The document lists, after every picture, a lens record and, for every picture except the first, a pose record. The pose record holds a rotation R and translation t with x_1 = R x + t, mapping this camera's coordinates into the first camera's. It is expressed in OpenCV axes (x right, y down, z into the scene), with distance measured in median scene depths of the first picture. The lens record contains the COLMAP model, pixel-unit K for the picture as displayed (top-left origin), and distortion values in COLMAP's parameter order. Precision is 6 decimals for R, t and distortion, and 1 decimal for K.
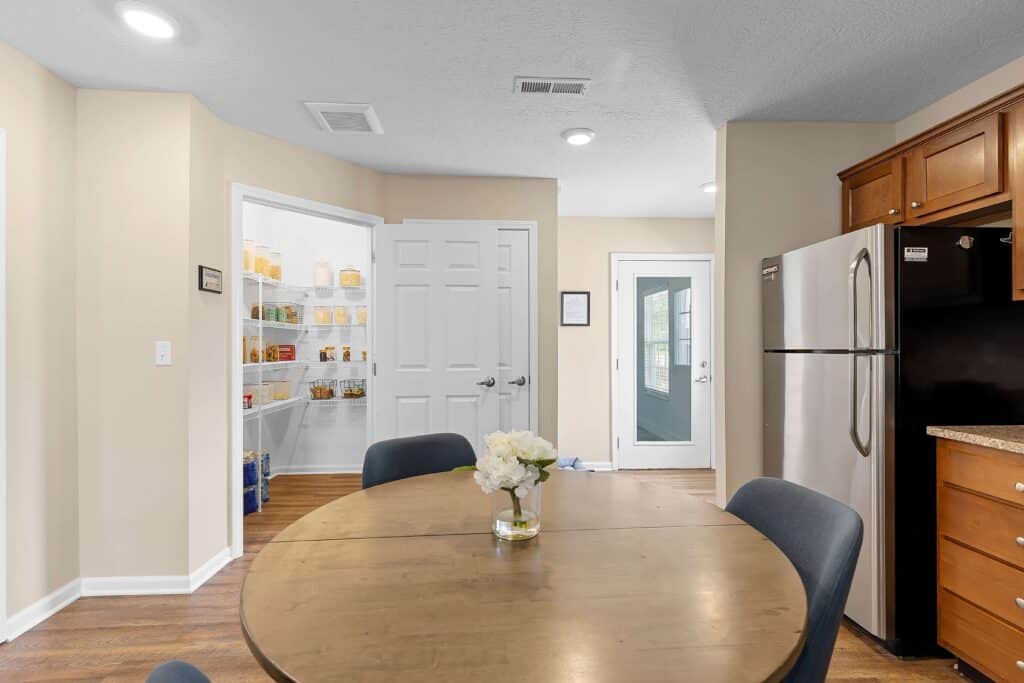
lens RADIAL K [[469.4, 0, 516.2], [0, 469.4, 346.3], [0, 0, 1]] dist [0.002057, 0.000632]
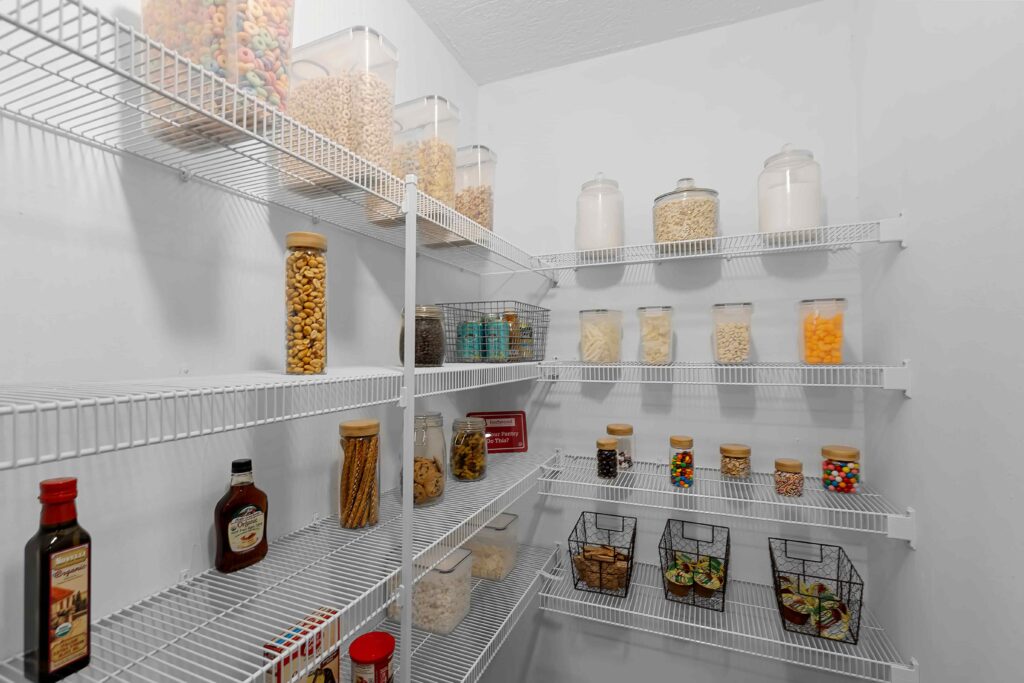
lens RADIAL K [[469.4, 0, 505.7], [0, 469.4, 344.5], [0, 0, 1]] dist [0.002057, 0.000632]
pose [[0.900855, 0.002381, -0.434115, -0.325562], [-0.004534, 0.999982, -0.003924, -0.058342], [0.434097, 0.005503, 0.900849, 0.657928]]
